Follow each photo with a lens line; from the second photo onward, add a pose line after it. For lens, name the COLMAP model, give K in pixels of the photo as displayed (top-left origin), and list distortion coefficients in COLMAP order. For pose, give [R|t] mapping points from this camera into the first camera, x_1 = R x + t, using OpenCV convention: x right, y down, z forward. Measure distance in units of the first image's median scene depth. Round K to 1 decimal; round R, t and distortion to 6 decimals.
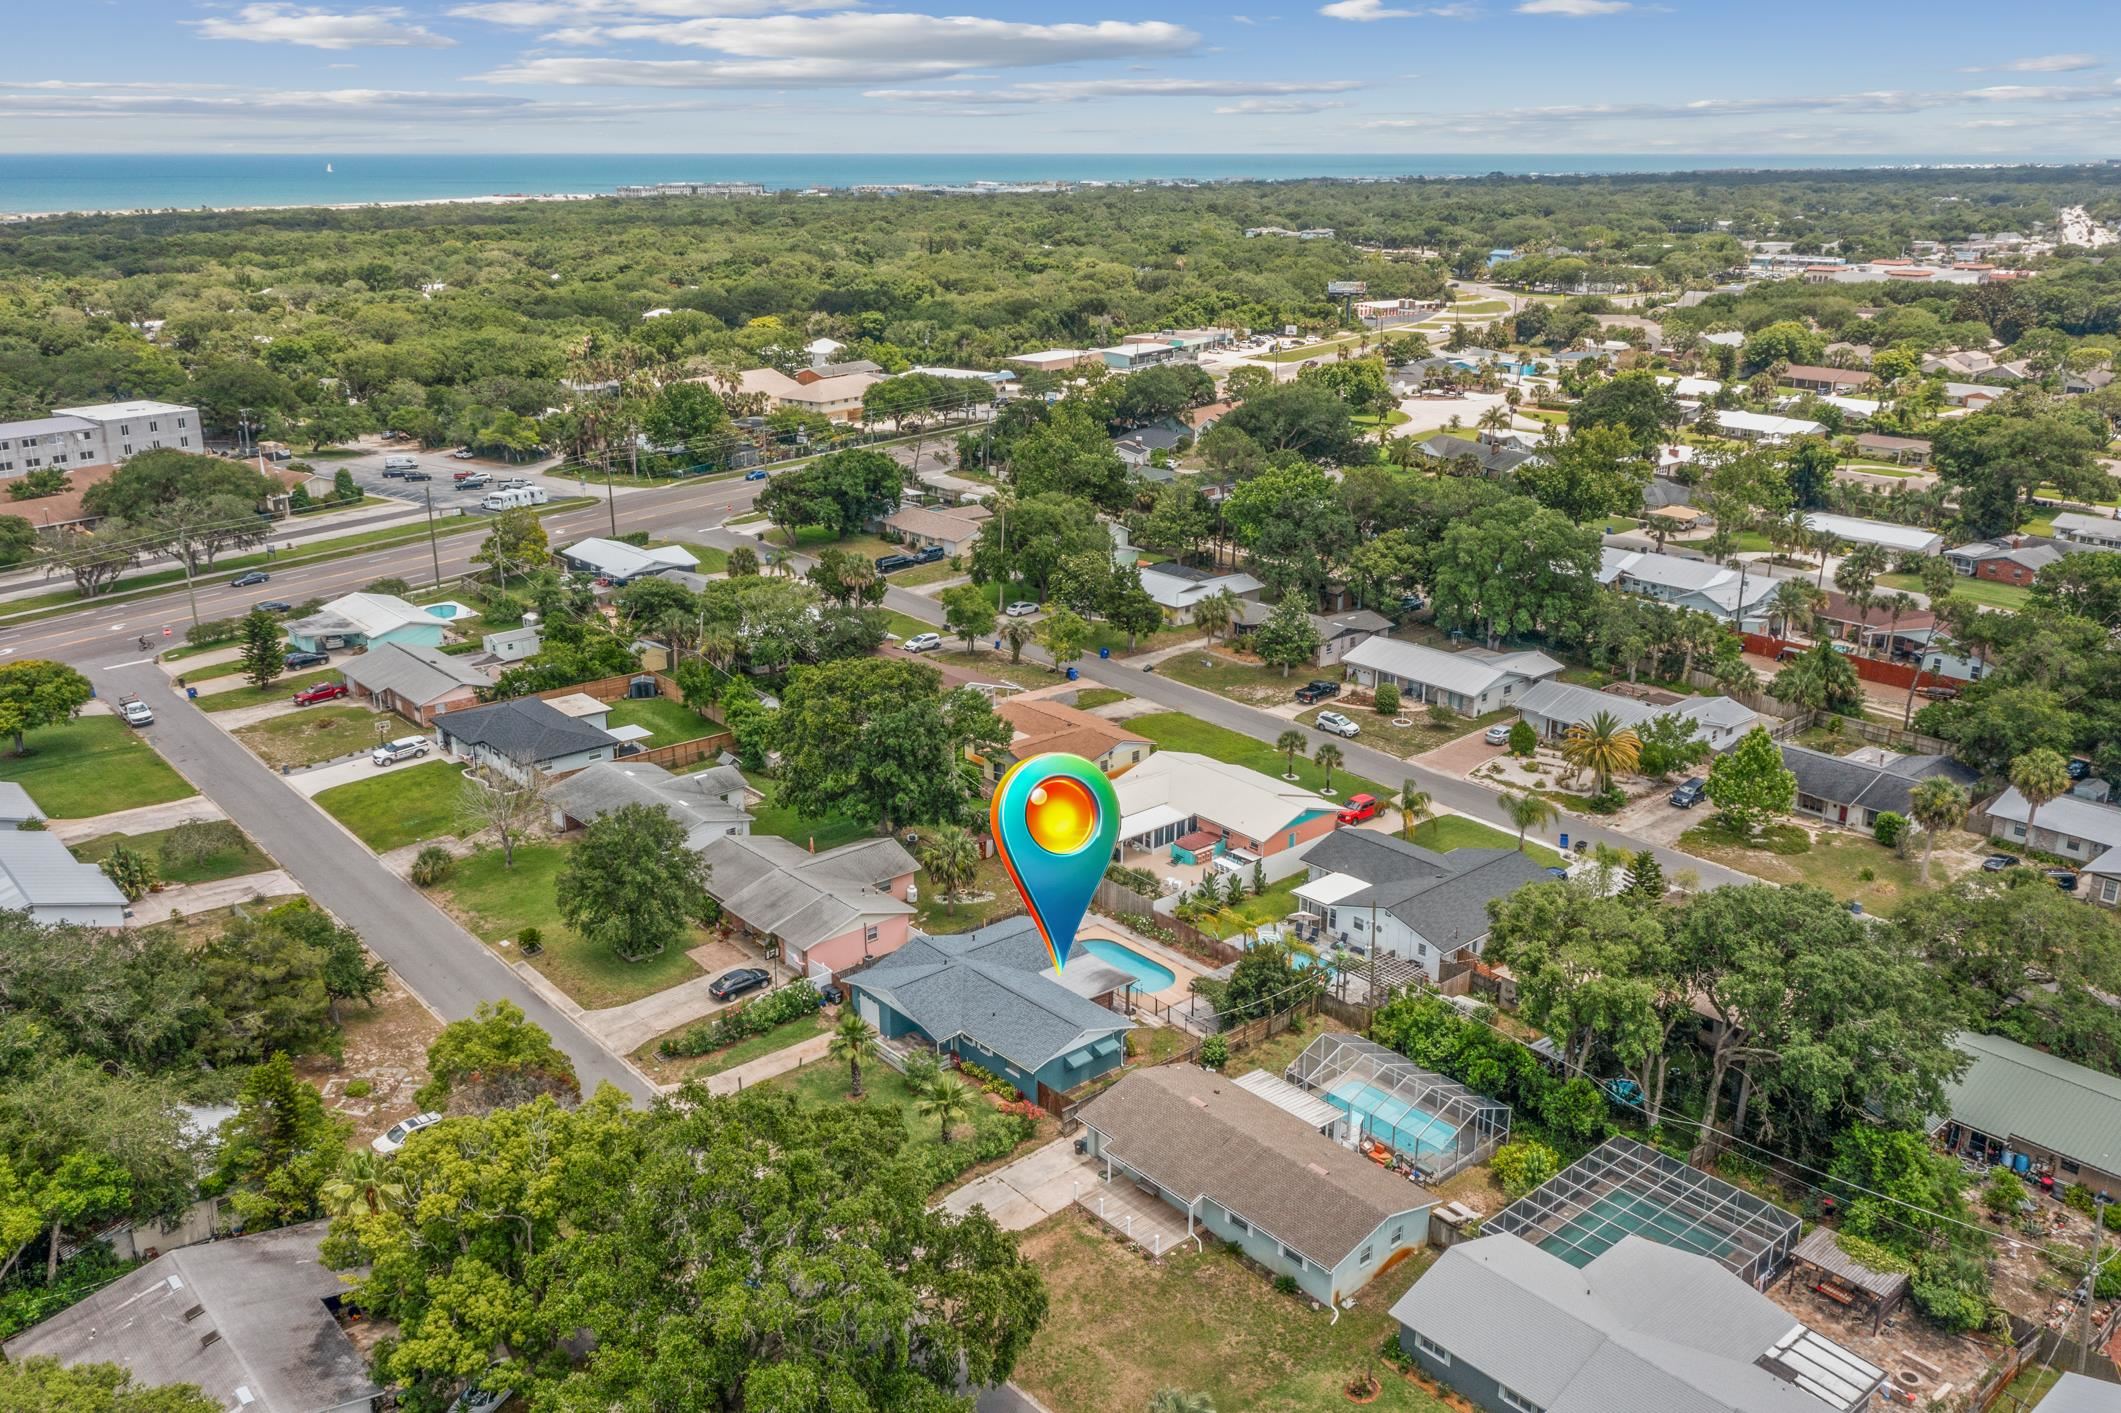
lens RADIAL K [[1707.0, 0, 1056.7], [0, 1707.0, 710.3], [0, 0, 1]] dist [0.002396, 0.004534]
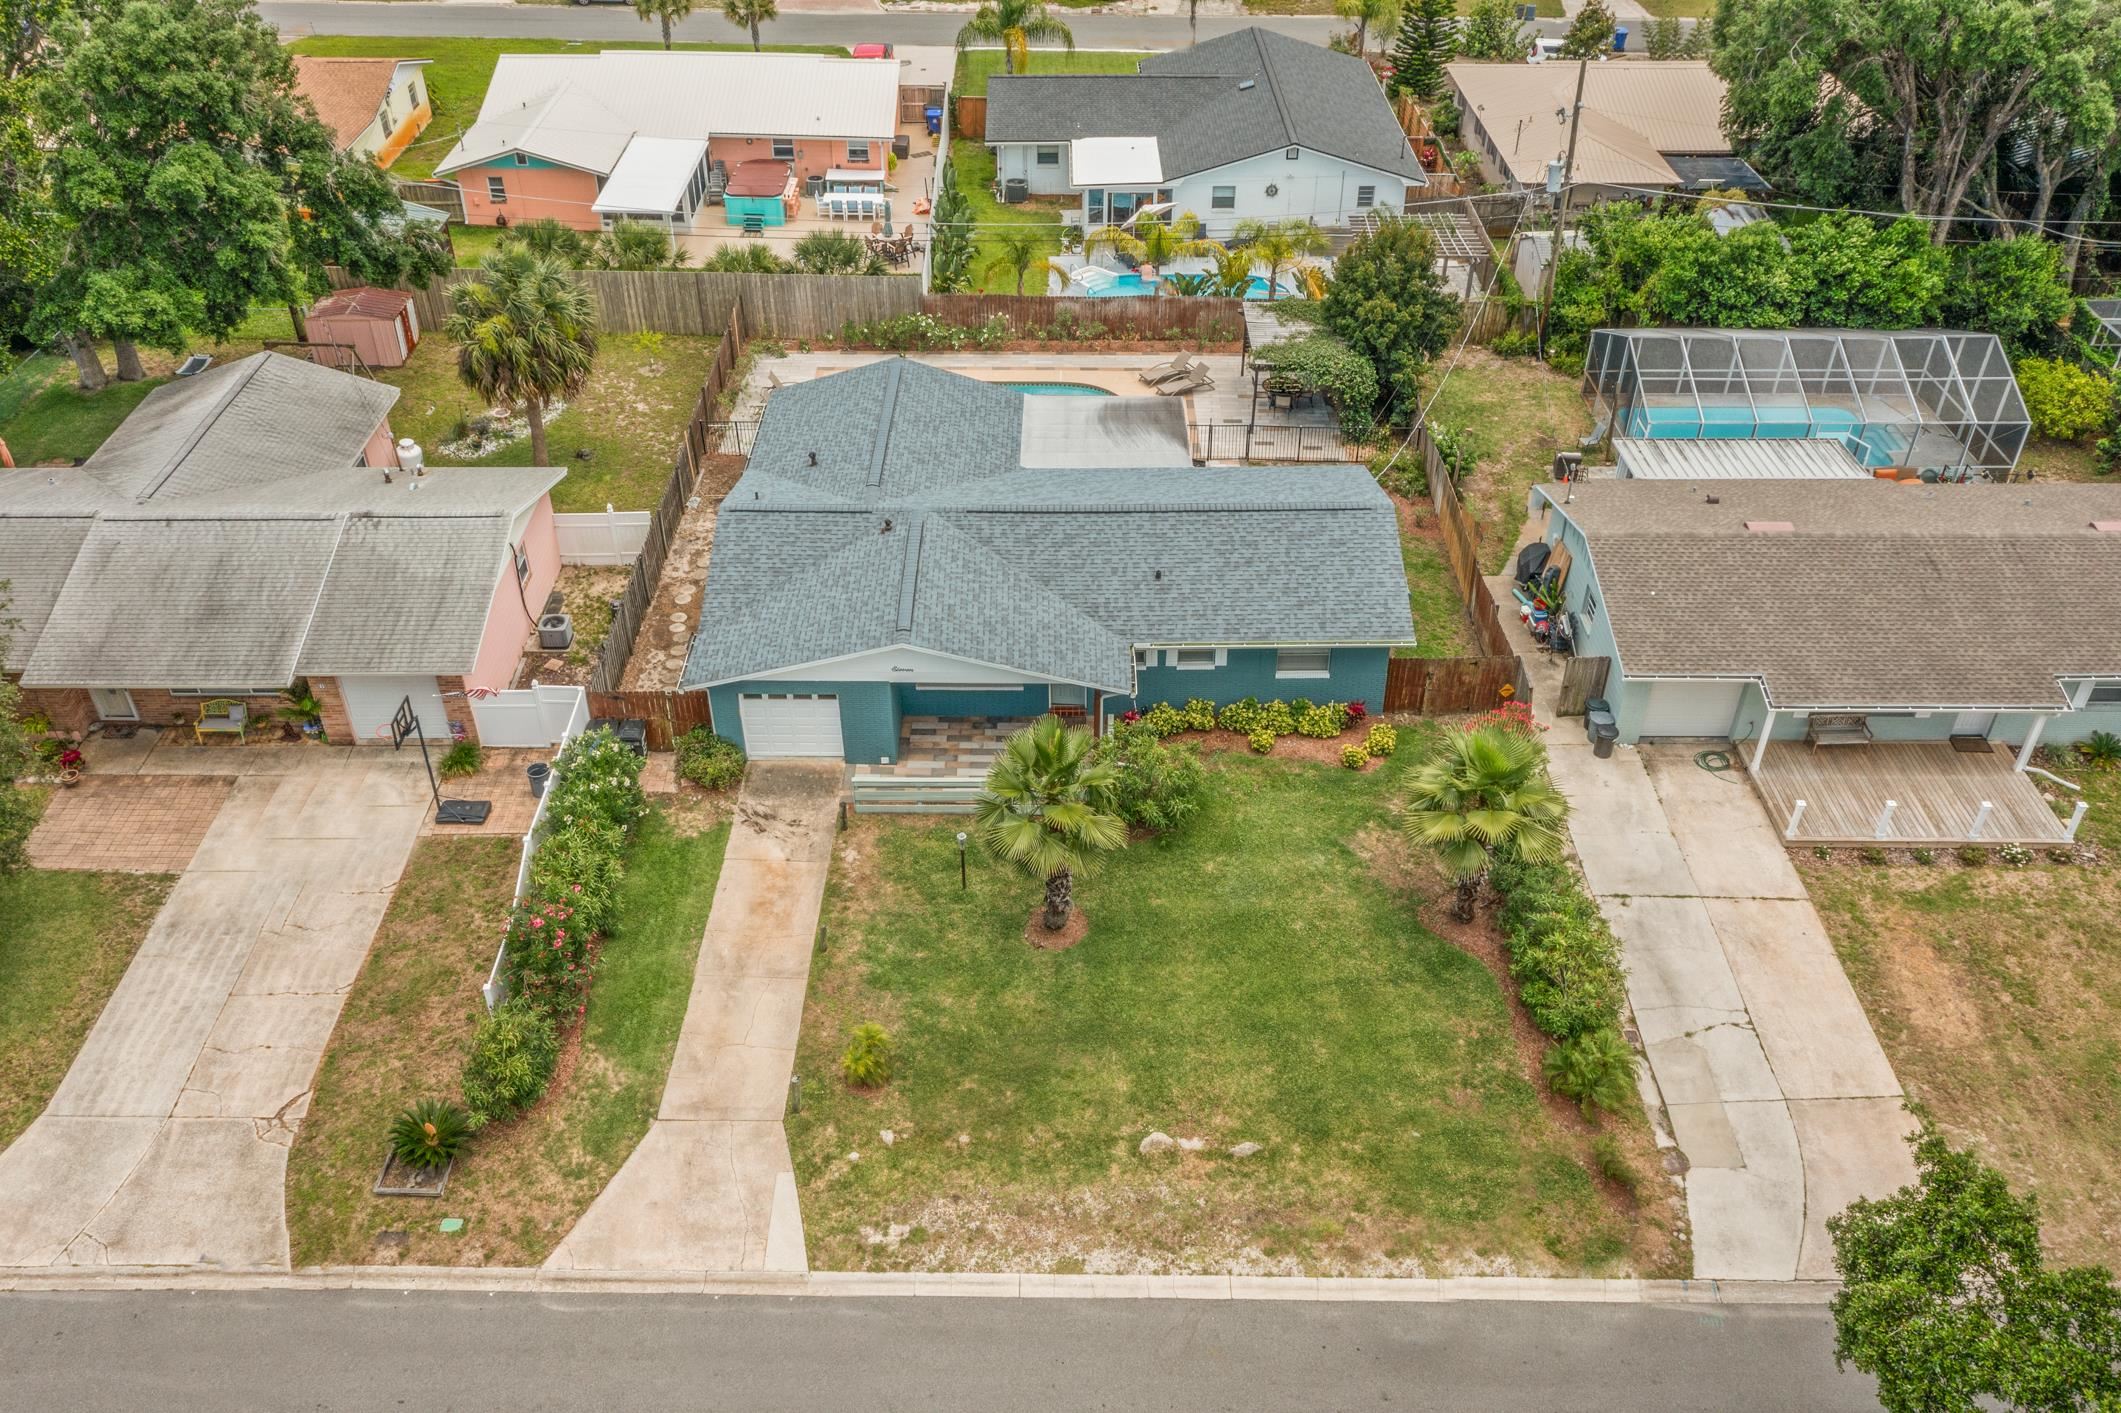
lens RADIAL K [[1698.8, 0, 1057.8], [0, 1698.8, 695.4], [0, 0, 1]] dist [-0.000230, 0.019565]
pose [[0.658144, -0.451667, 0.602365, -0.186259], [0.237129, 0.883703, 0.403532, 0.023825], [-0.714574, -0.122744, 0.688708, 0.457843]]
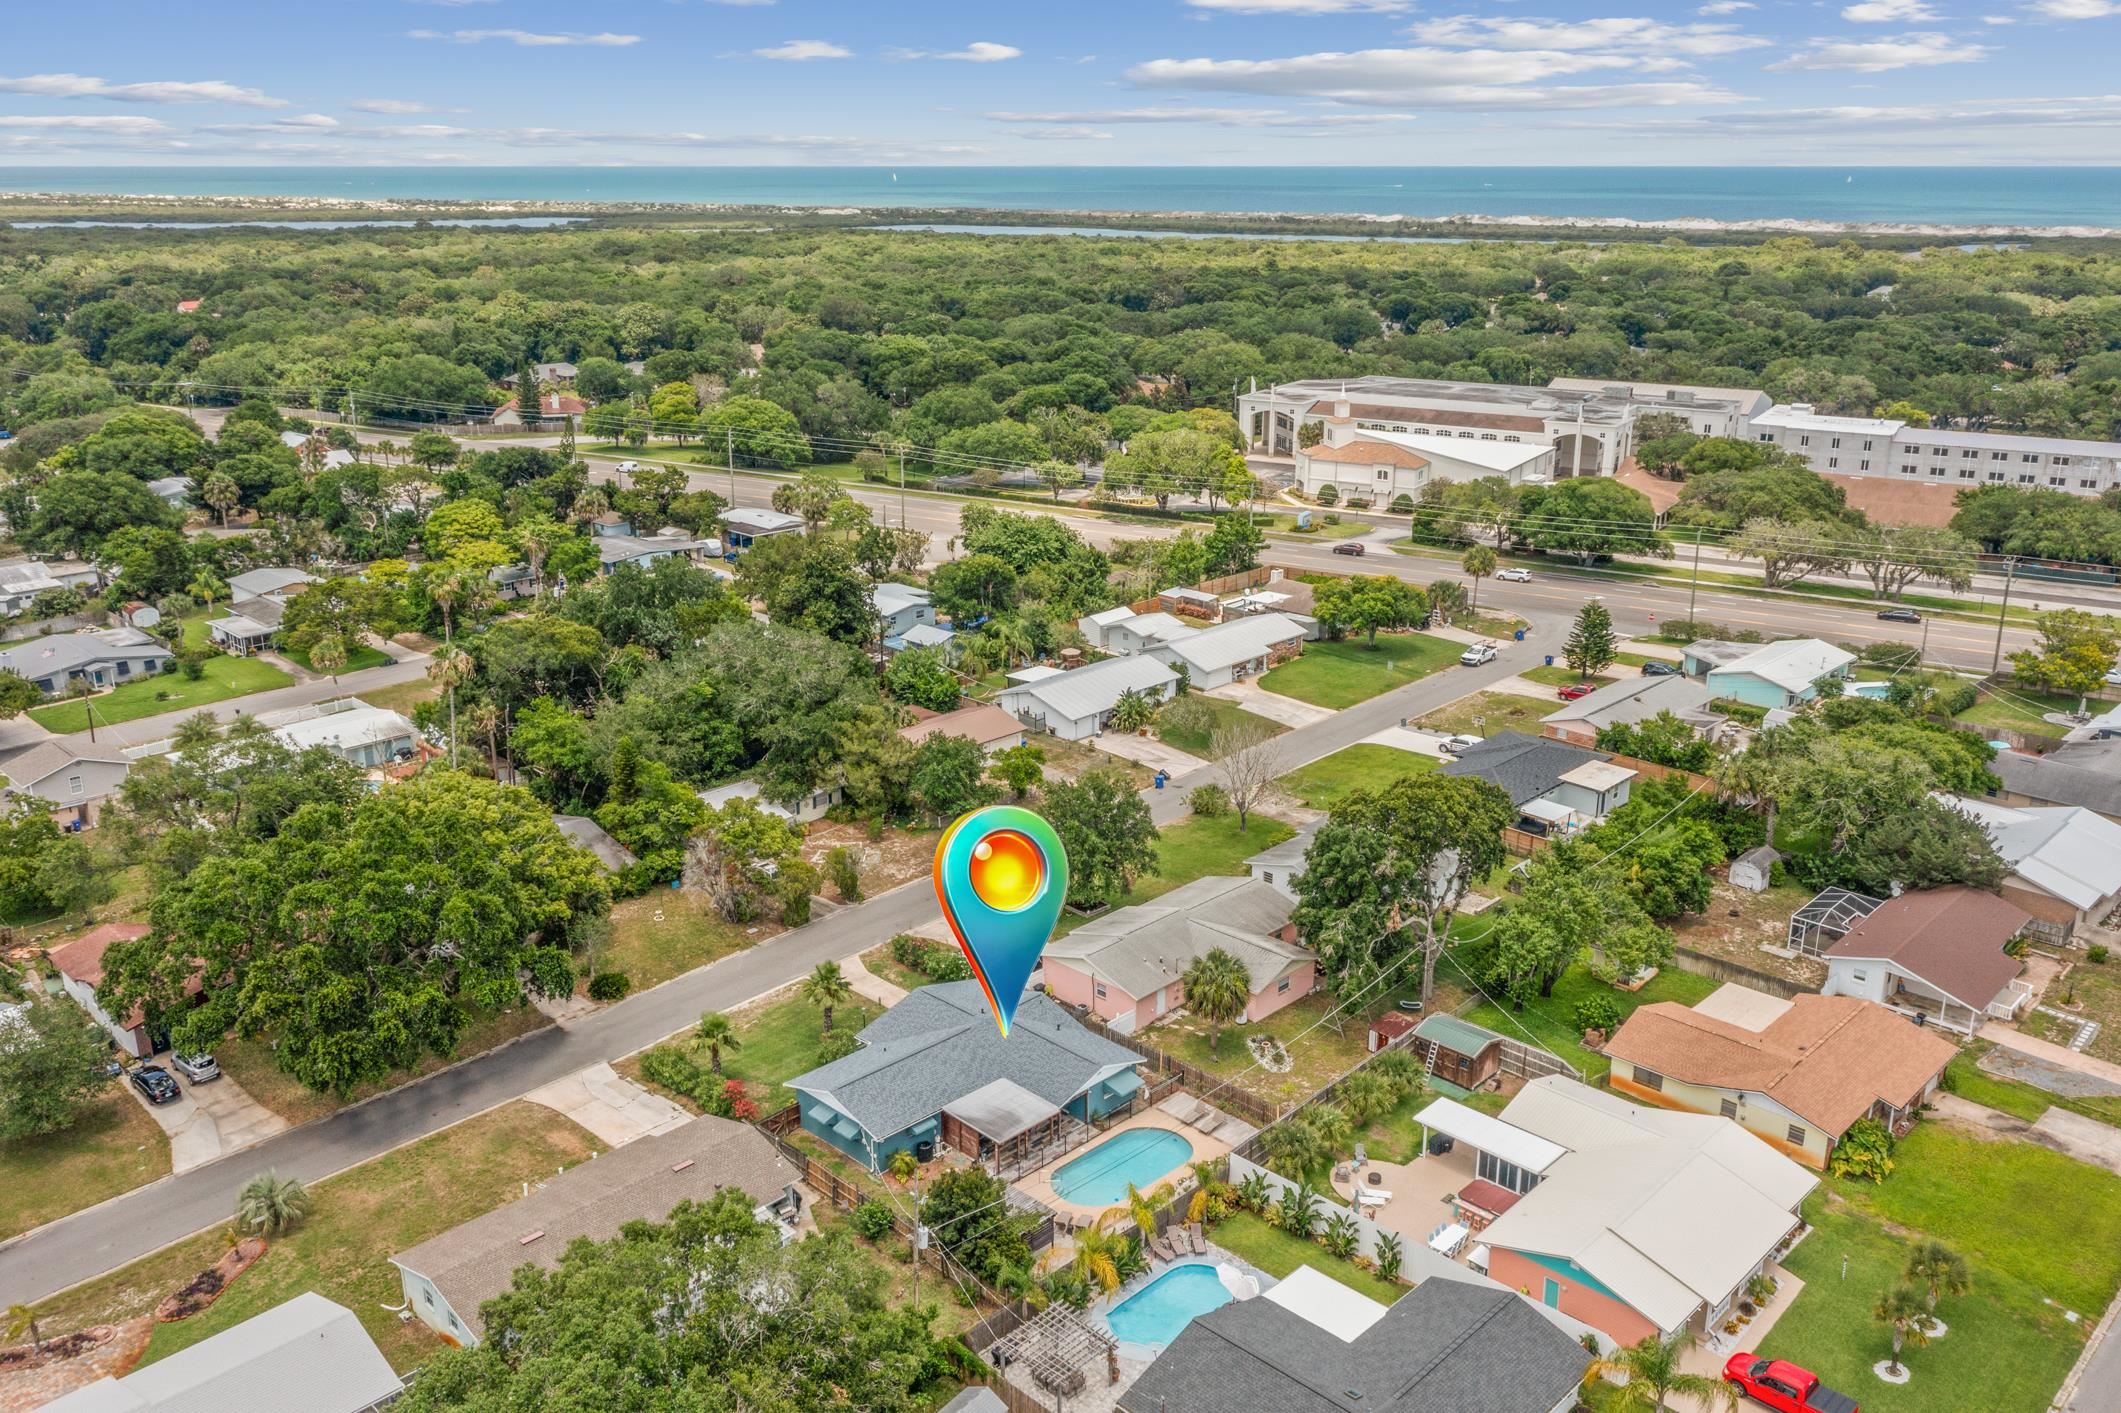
lens RADIAL K [[1693.6, 0, 1073.4], [0, 1693.6, 747.3], [0, 0, 1]] dist [0.023569, -0.007966]
pose [[0.090296, 0.329363, -0.939876, 0.505586], [-0.317063, 0.904134, 0.286377, -0.176095], [0.944096, 0.272141, 0.186068, 0.538835]]
